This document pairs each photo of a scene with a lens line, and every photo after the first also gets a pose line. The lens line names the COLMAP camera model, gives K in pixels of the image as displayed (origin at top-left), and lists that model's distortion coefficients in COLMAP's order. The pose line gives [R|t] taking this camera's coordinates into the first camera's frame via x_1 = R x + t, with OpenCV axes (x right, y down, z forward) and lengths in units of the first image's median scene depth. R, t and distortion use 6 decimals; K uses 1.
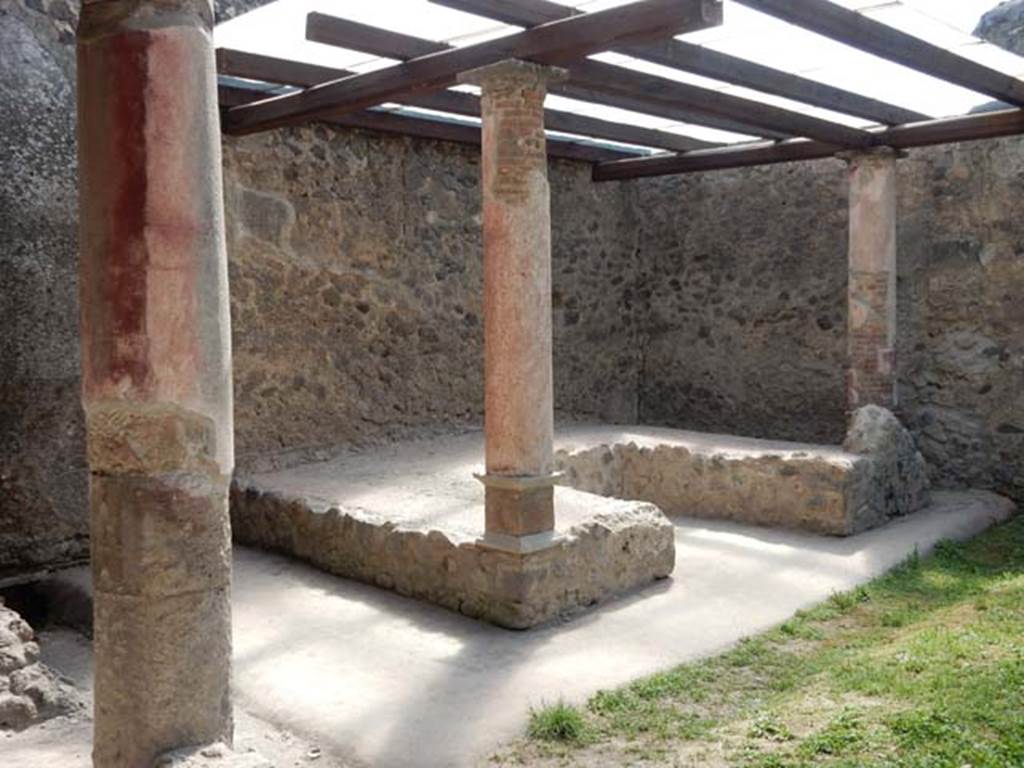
lens RADIAL K [[1044.3, 0, 509.0], [0, 1044.3, 384.5], [0, 0, 1]] dist [-0.006905, 0.000000]
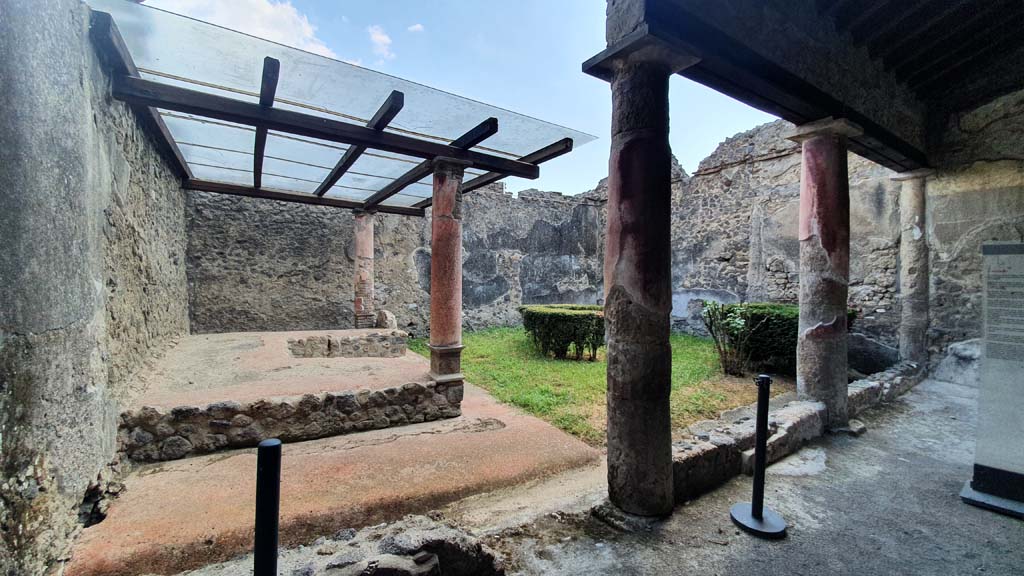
lens RADIAL K [[399.7, 0, 516.6], [0, 399.7, 289.3], [0, 0, 1]] dist [-0.028051, -0.002230]
pose [[0.193121, -0.005609, 0.981159, -0.508757], [0.040681, 0.999170, -0.002296, -0.015490], [-0.980331, 0.040358, 0.193189, 0.452255]]
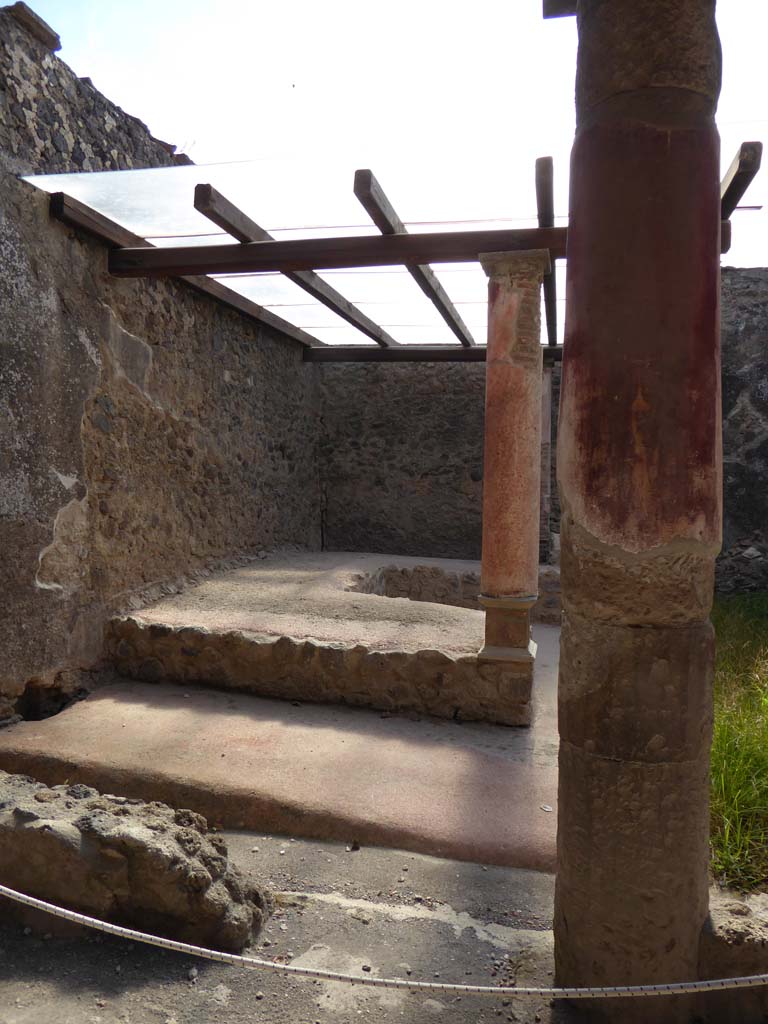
lens RADIAL K [[723.7, 0, 391.4], [0, 723.7, 514.4], [0, 0, 1]] dist [-0.035670, 0.001608]
pose [[0.849394, -0.002497, 0.527754, -0.354084], [0.006378, 0.999964, -0.005534, -0.002335], [-0.527721, 0.008067, 0.849379, 0.240050]]
